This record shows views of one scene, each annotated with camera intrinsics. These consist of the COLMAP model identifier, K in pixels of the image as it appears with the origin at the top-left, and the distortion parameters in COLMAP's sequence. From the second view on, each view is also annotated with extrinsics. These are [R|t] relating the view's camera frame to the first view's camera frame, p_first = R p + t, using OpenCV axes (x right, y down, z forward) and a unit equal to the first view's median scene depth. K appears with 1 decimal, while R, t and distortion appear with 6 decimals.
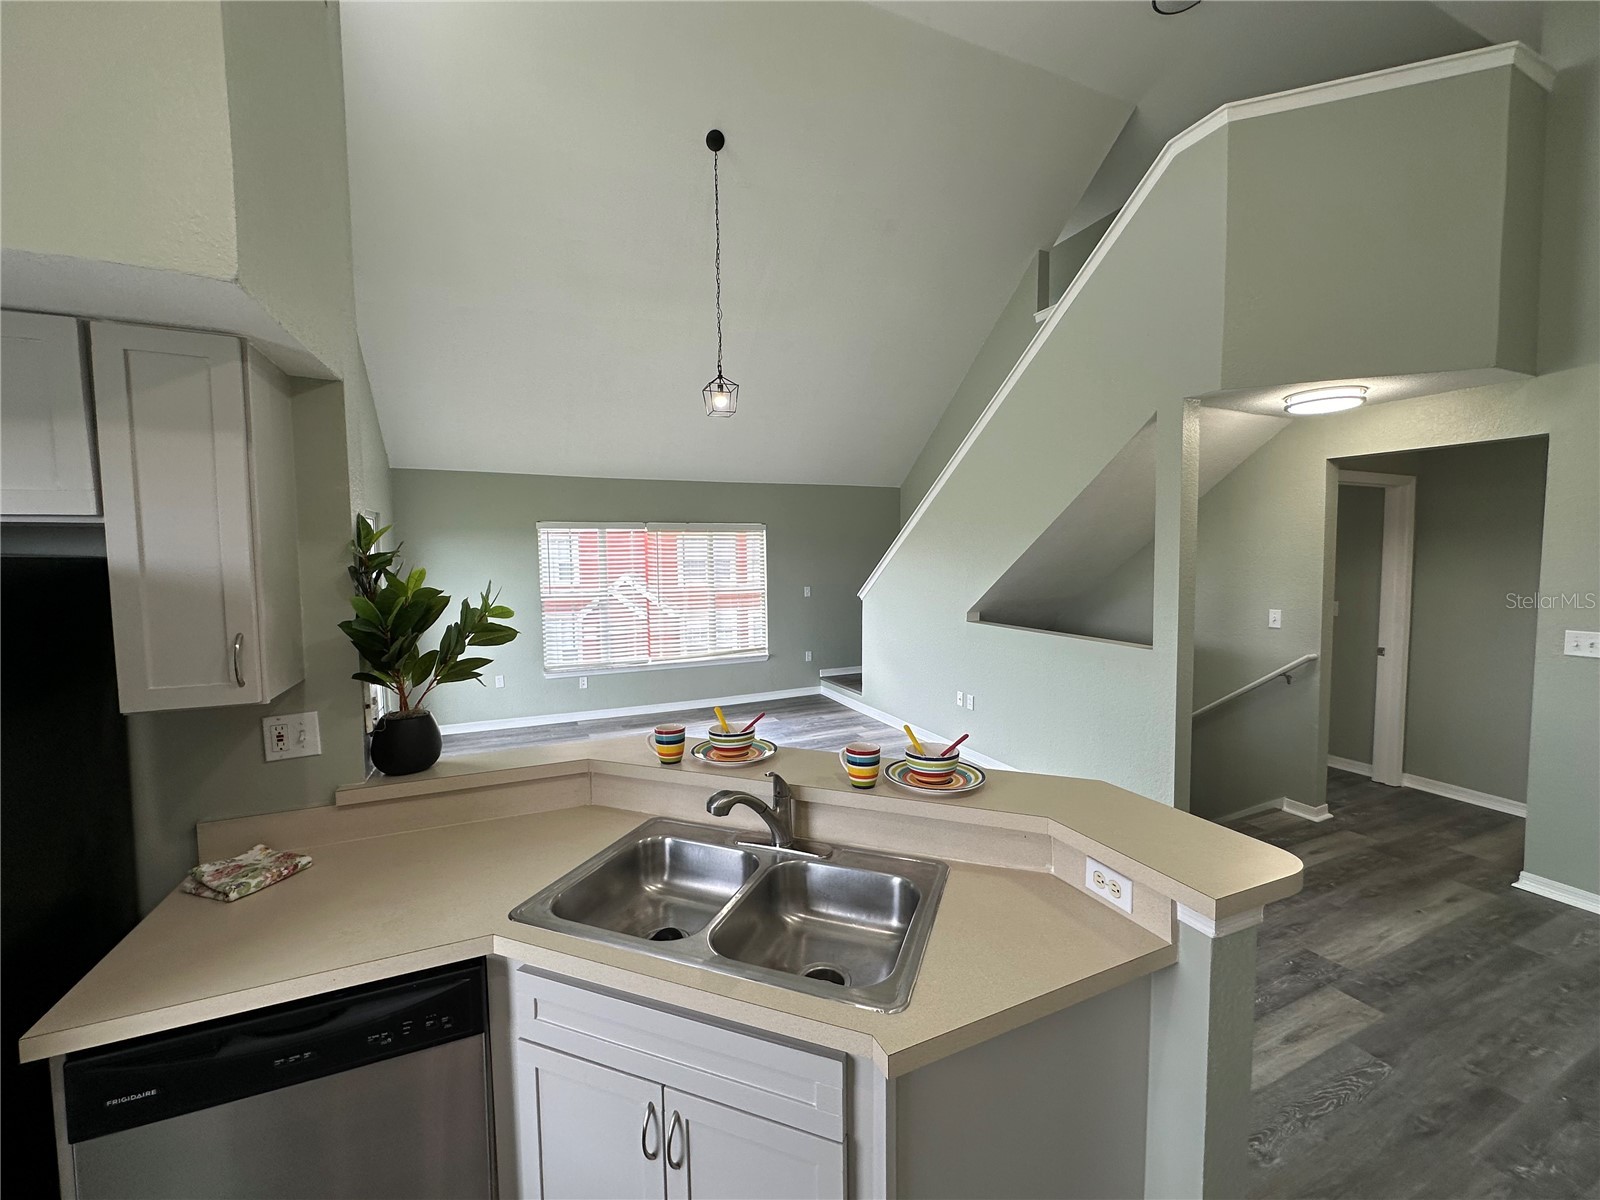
lens RADIAL K [[639.5, 0, 792.1], [0, 639.5, 602.2], [0, 0, 1]] dist [-0.005063, 0.001400]
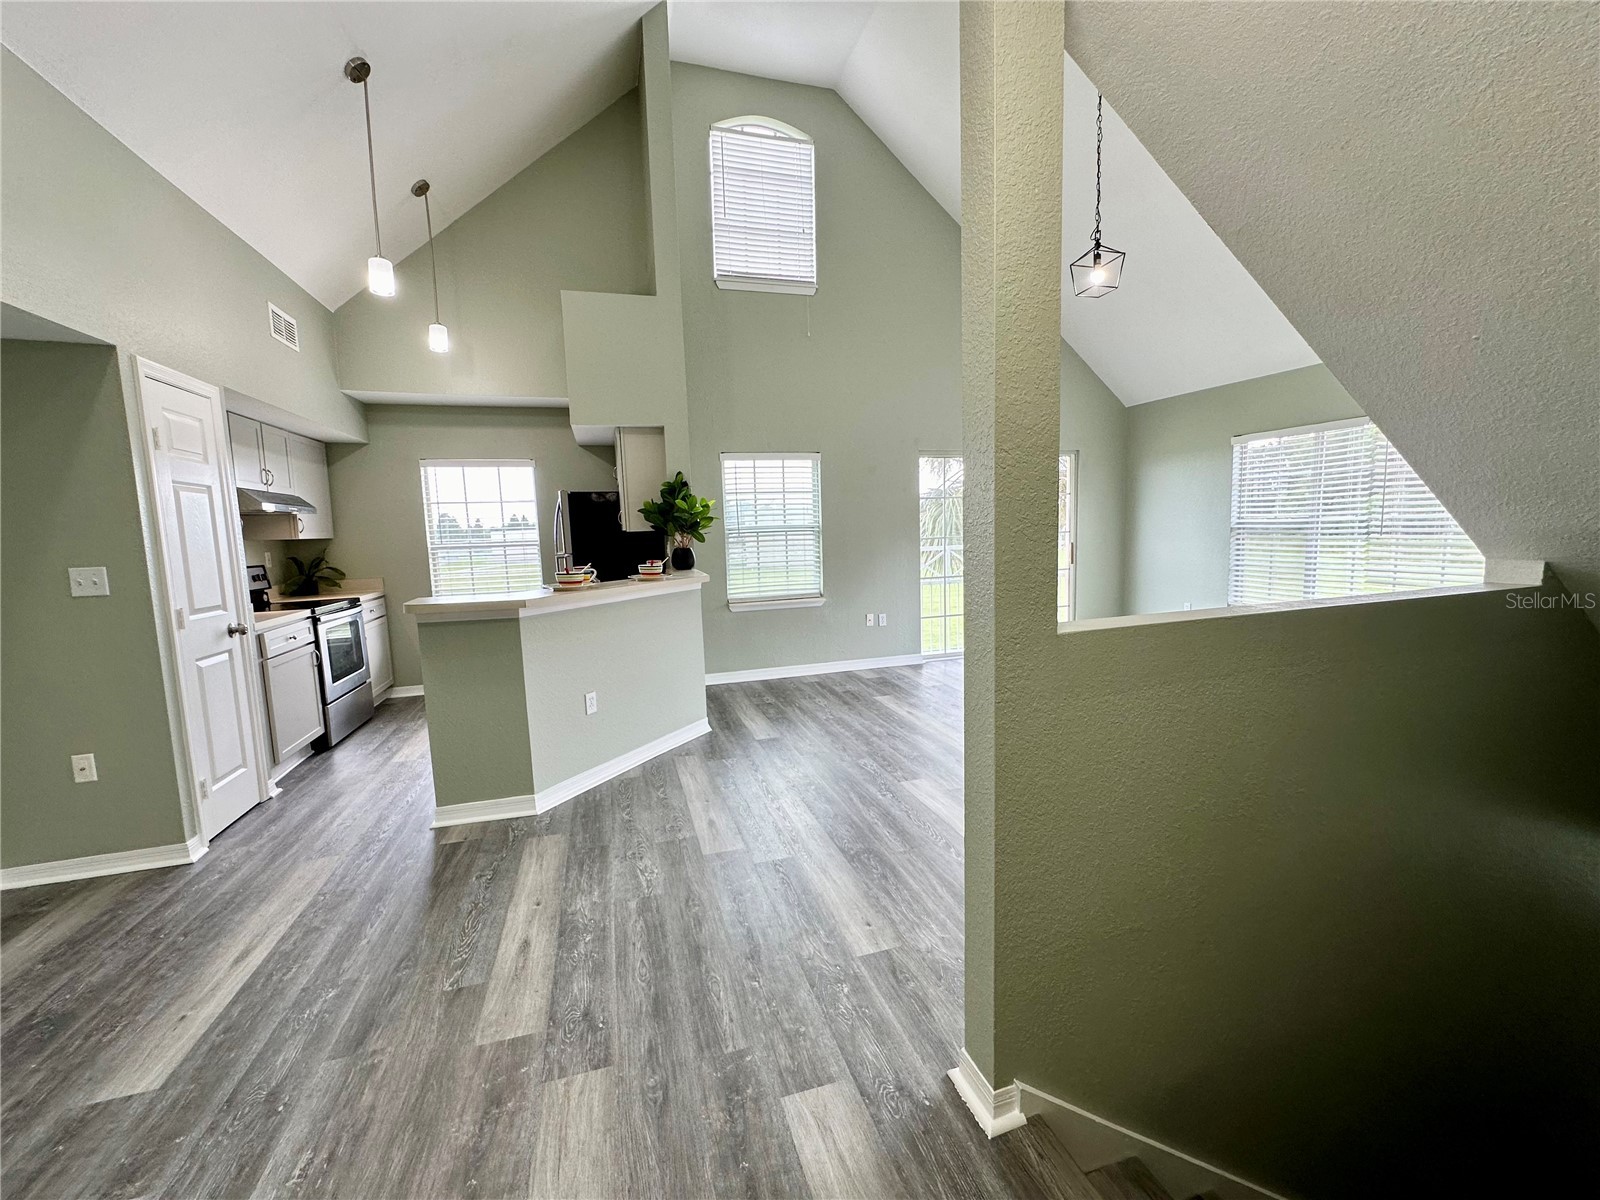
lens RADIAL K [[639.5, 0, 805.0], [0, 639.5, 597.1], [0, 0, 1]] dist [-0.005063, 0.001400]
pose [[-0.113297, 0.116904, -0.986660, 1.553127], [-0.041658, 0.991622, 0.122275, 0.021440], [0.992688, 0.054956, -0.107477, 1.426046]]
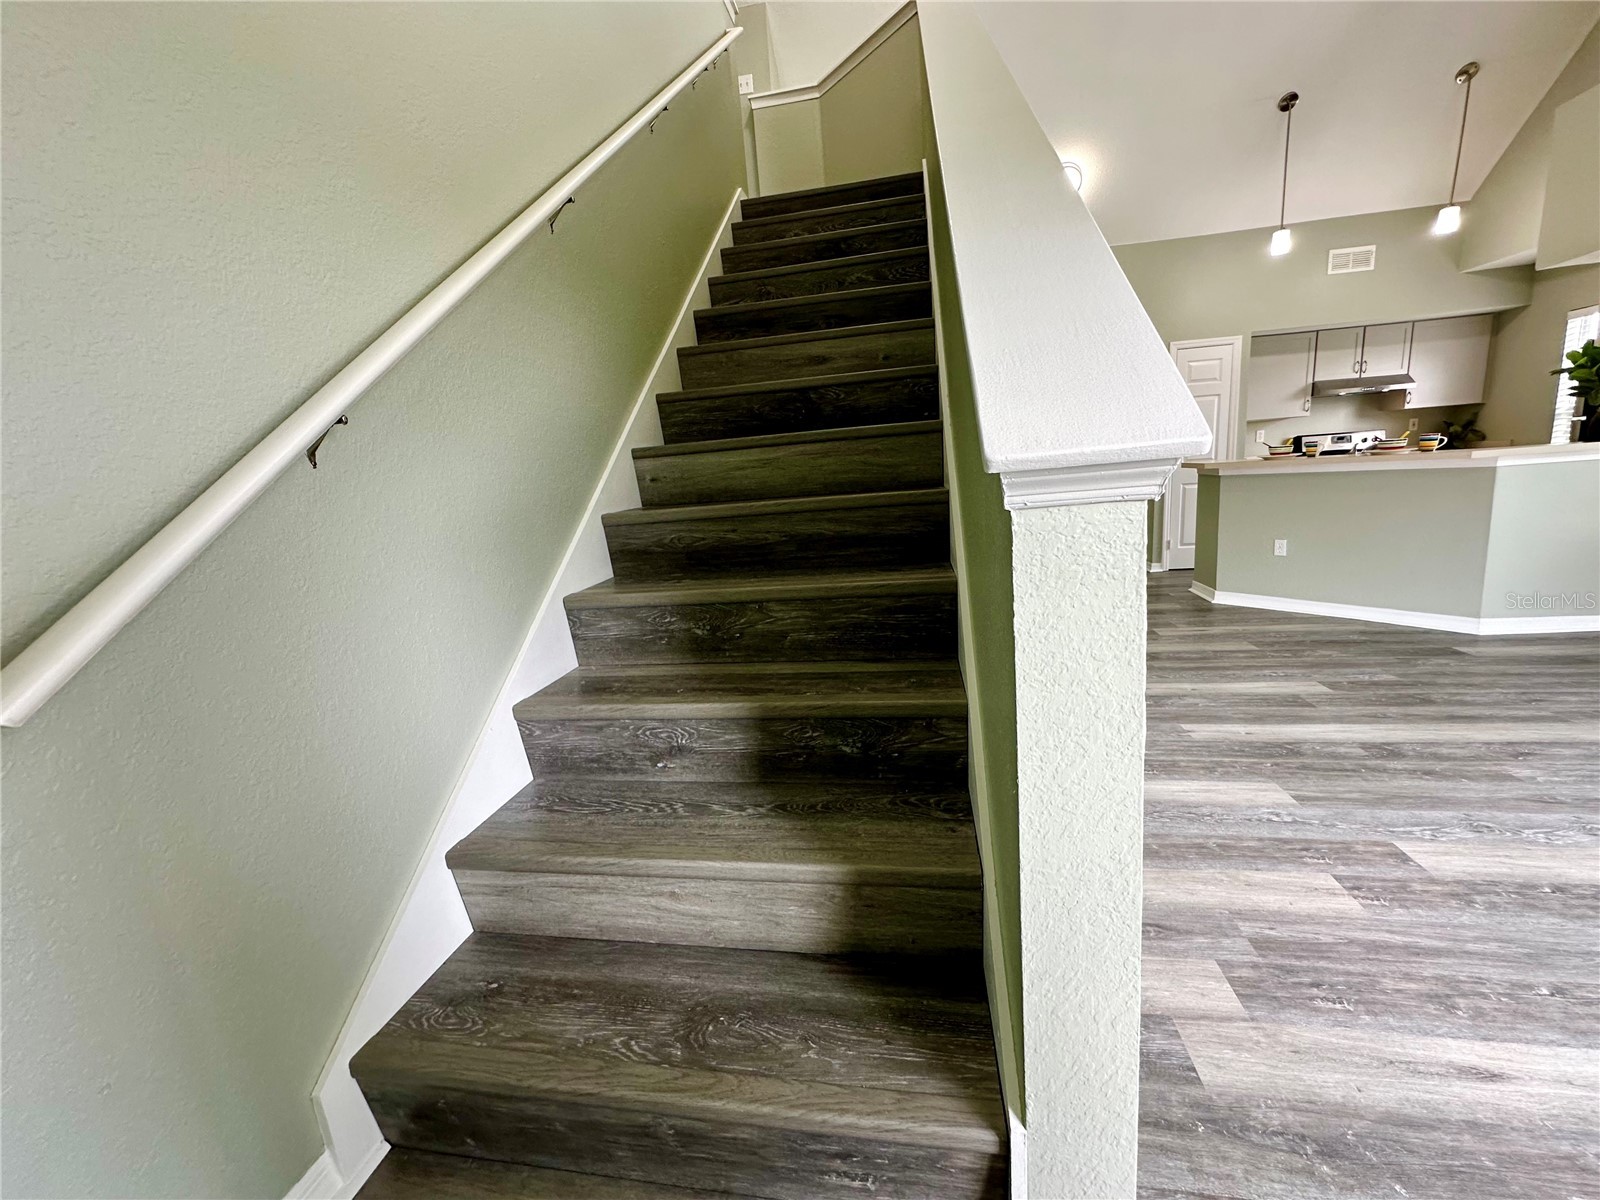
lens RADIAL K [[639.5, 0, 798.4], [0, 639.5, 601.2], [0, 0, 1]] dist [-0.005063, 0.001400]
pose [[-0.830737, -0.044072, 0.554918, 0.293176], [0.120624, 0.958924, 0.256739, -0.059051], [-0.543440, 0.280219, -0.791297, 3.216998]]
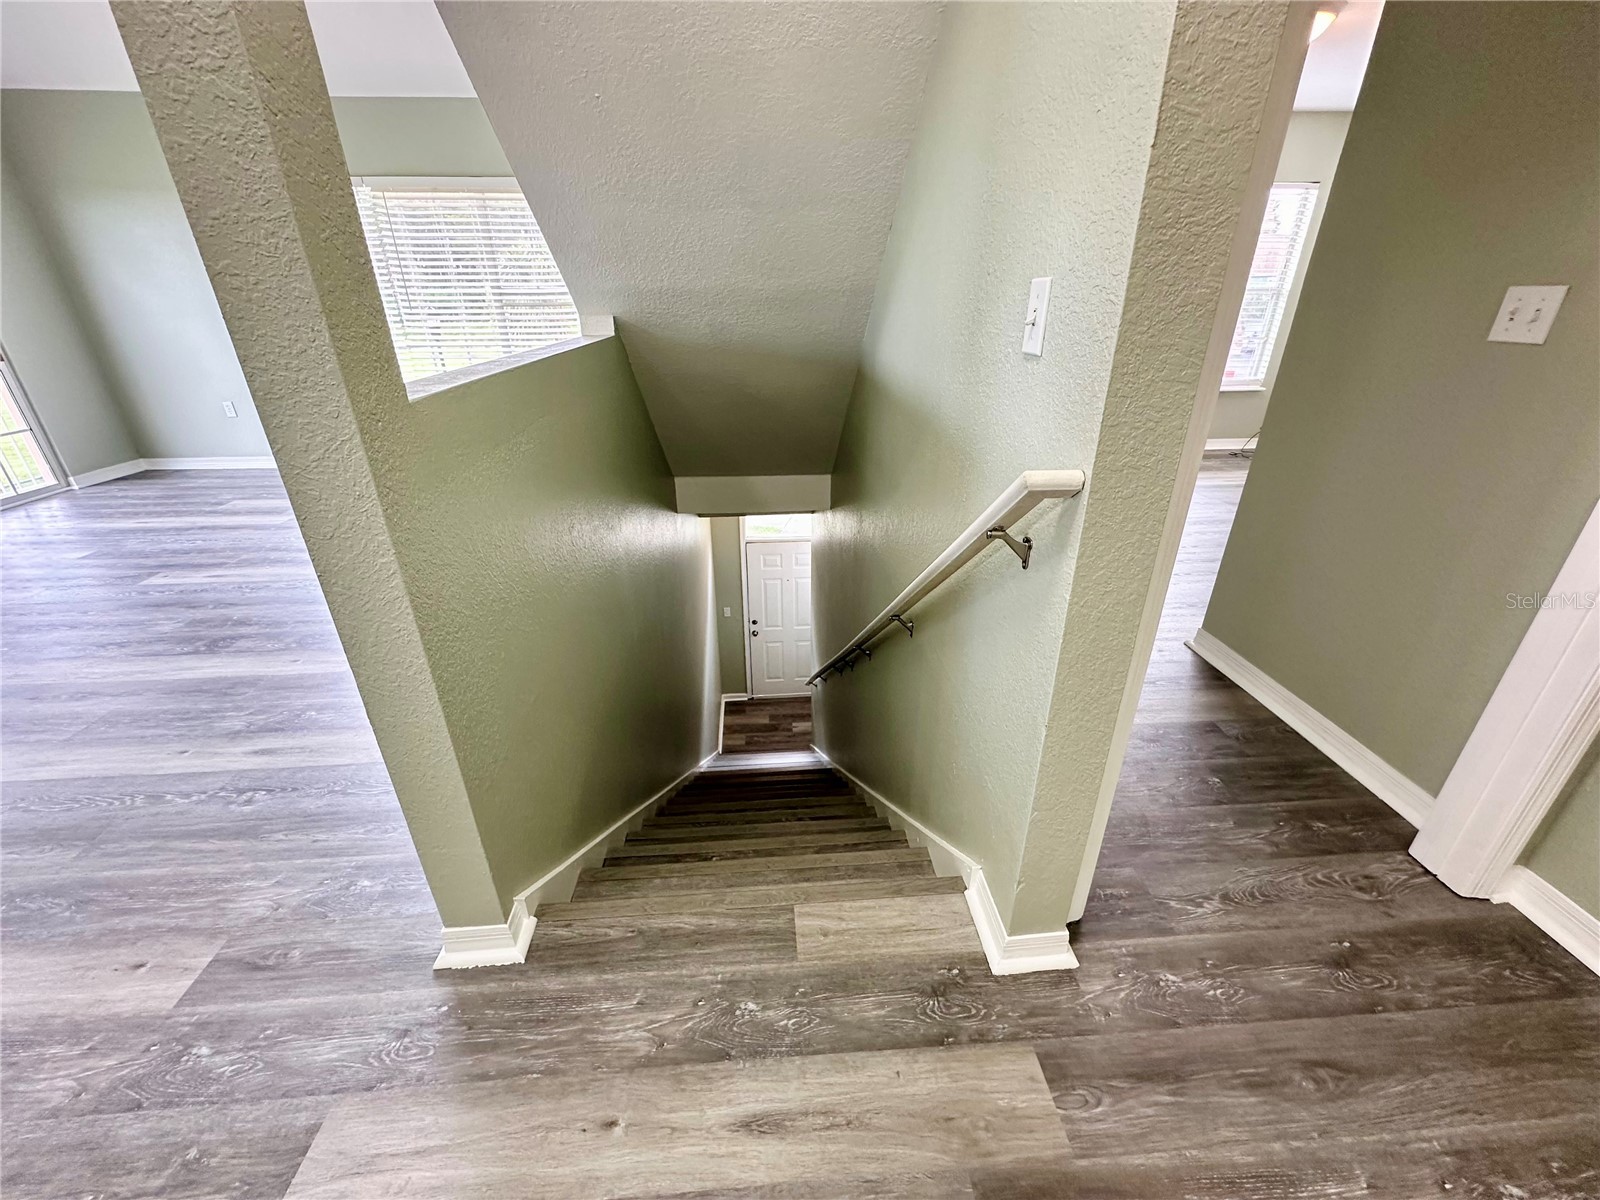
lens RADIAL K [[639.5, 0, 821.8], [0, 639.5, 583.2], [0, 0, 1]] dist [-0.005063, 0.001400]
pose [[0.946157, 0.140894, -0.291437, 1.363589], [-0.034889, 0.939451, 0.340903, 0.076476], [0.321822, -0.312380, 0.893784, 1.241505]]
